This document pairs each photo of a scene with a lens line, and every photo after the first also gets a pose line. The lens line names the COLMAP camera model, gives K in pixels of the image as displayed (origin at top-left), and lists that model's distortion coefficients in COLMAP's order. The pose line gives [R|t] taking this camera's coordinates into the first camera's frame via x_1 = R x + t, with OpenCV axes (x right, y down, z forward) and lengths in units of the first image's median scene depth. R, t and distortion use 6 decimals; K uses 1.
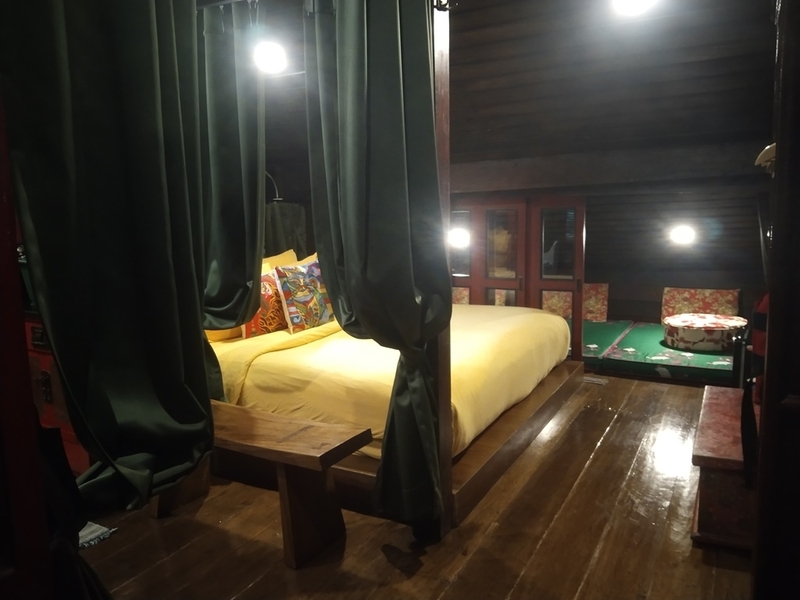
lens RADIAL K [[663.7, 0, 395.6], [0, 663.7, 296.2], [0, 0, 1]] dist [0.135935, -0.351051]
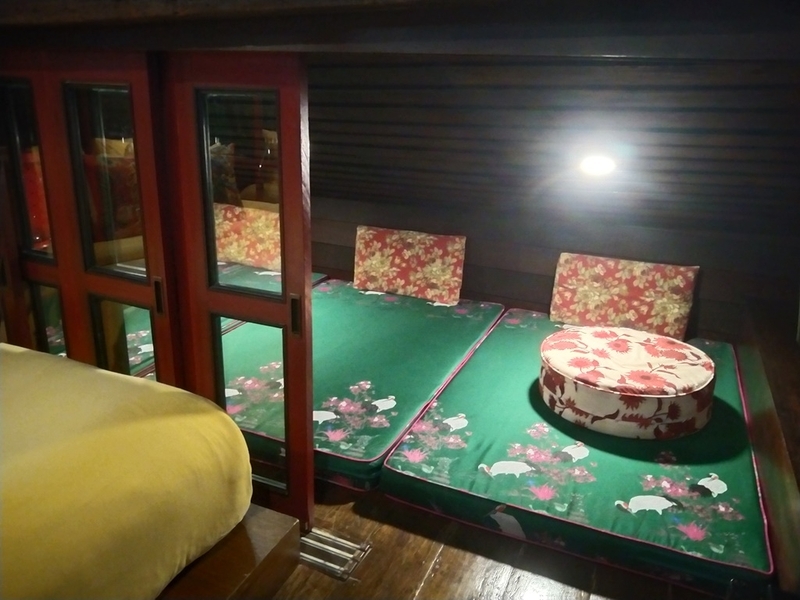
lens RADIAL K [[663.7, 0, 395.6], [0, 663.7, 296.2], [0, 0, 1]] dist [0.135935, -0.351051]
pose [[0.995582, 0.022326, 0.091207, 0.228045], [-0.038363, 0.983270, 0.178066, -0.071036], [-0.085705, -0.180779, 0.979782, 0.498410]]
